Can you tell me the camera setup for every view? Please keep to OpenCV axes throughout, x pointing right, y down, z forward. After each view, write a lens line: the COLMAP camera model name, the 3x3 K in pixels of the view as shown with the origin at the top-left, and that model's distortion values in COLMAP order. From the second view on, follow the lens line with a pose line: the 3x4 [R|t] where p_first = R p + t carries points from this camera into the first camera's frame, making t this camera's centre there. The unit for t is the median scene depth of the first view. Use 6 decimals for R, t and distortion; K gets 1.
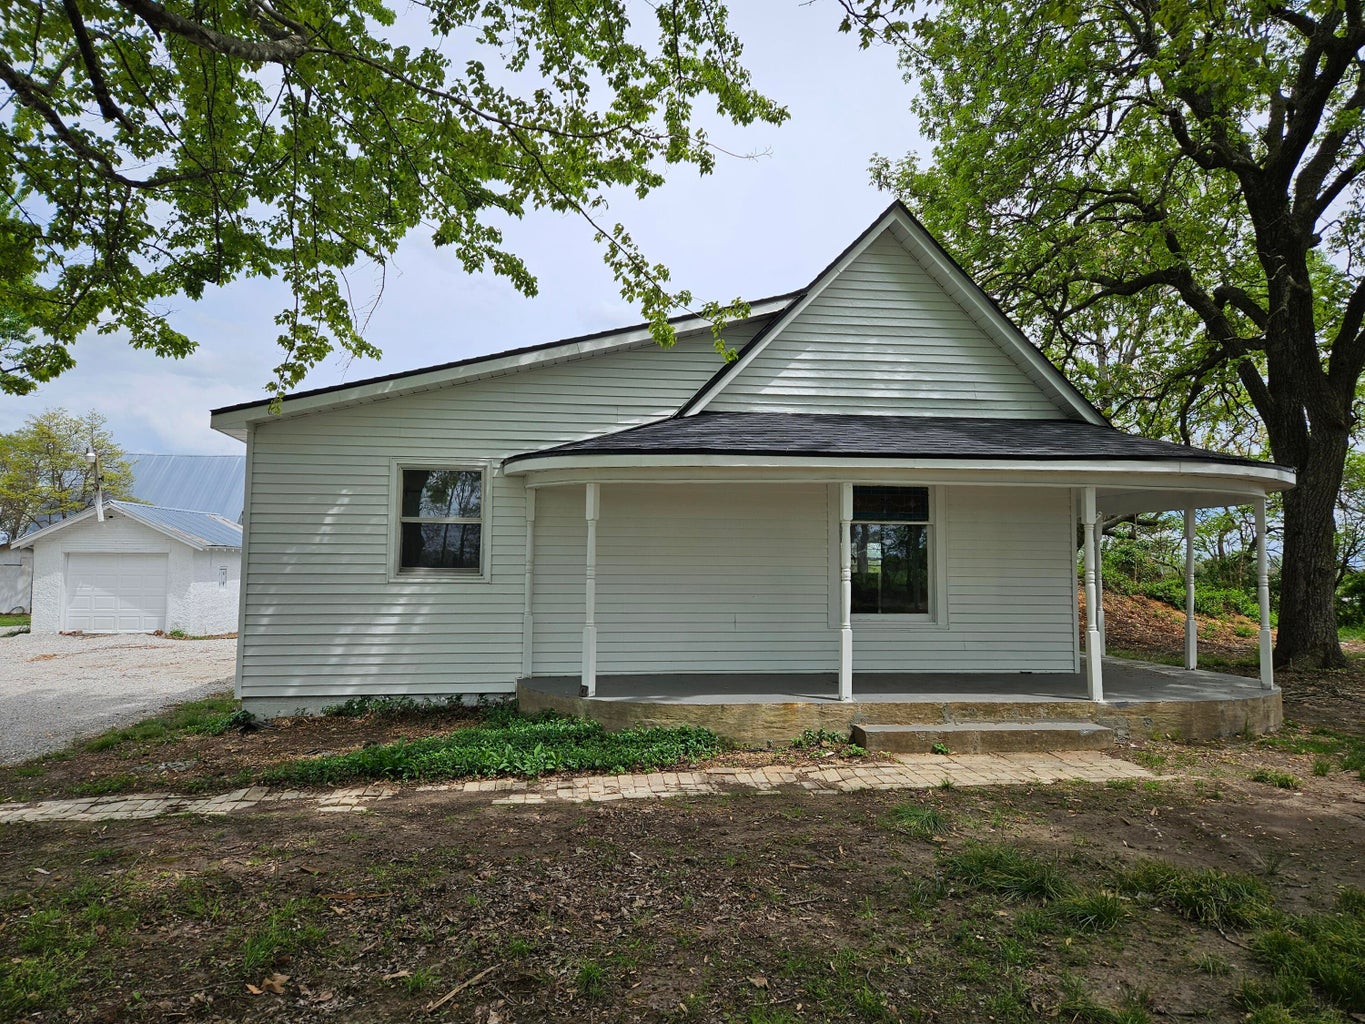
lens RADIAL K [[913.3, 0, 676.8], [0, 913.3, 510.9], [0, 0, 1]] dist [0.090039, -0.077452]
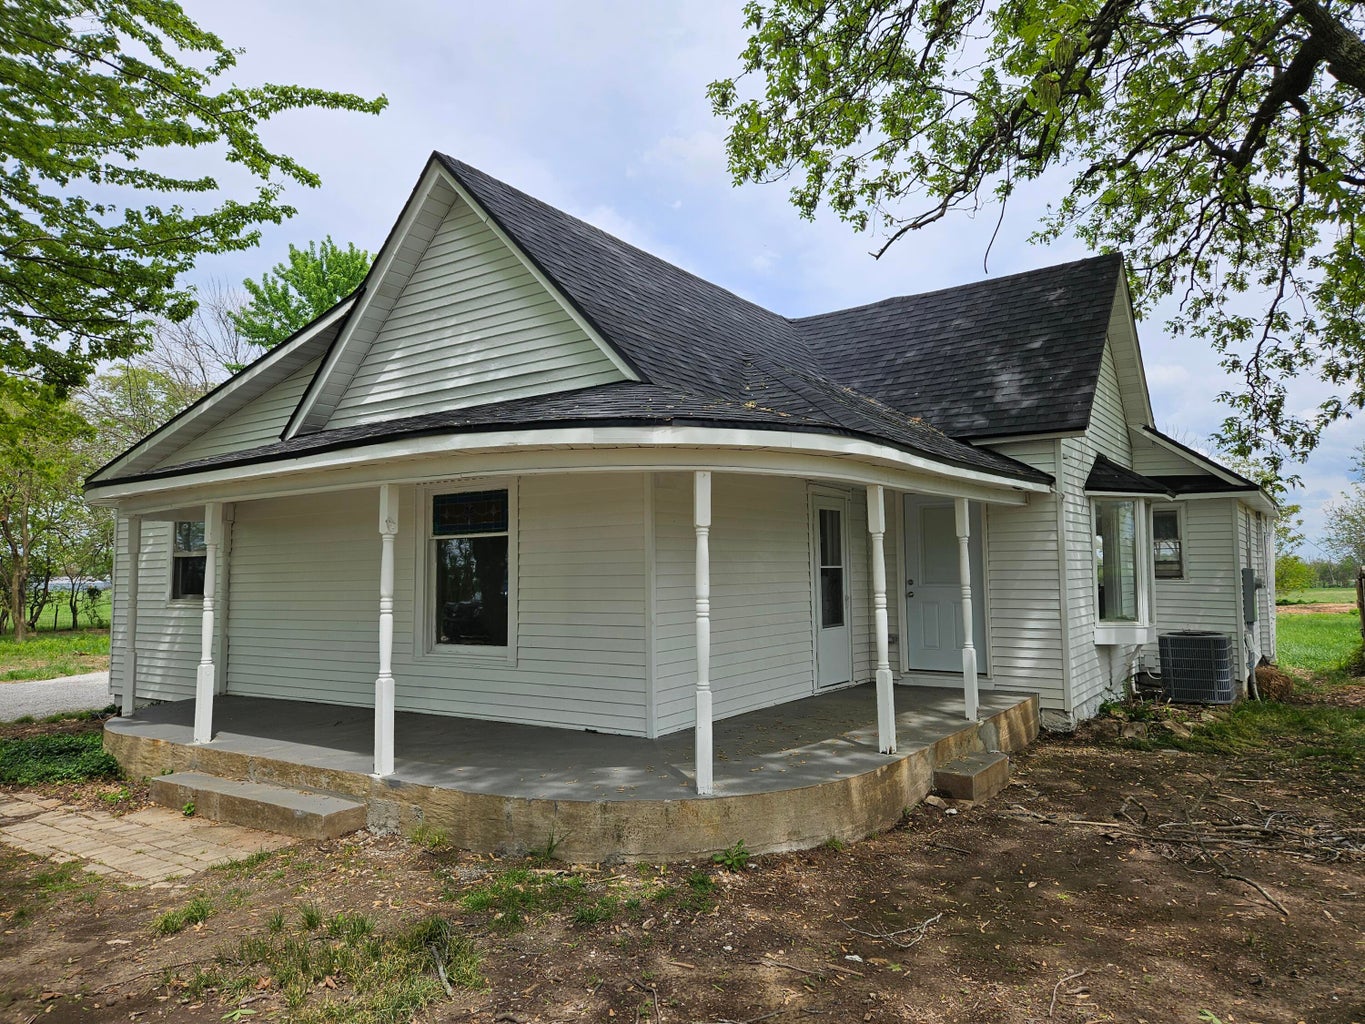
lens RADIAL K [[913.3, 0, 676.8], [0, 913.3, 510.9], [0, 0, 1]] dist [0.090039, -0.077452]
pose [[0.733369, -0.065486, -0.676669, 0.936408], [0.061893, 0.997648, -0.029470, 0.026699], [0.677007, -0.020269, 0.735697, 0.516773]]
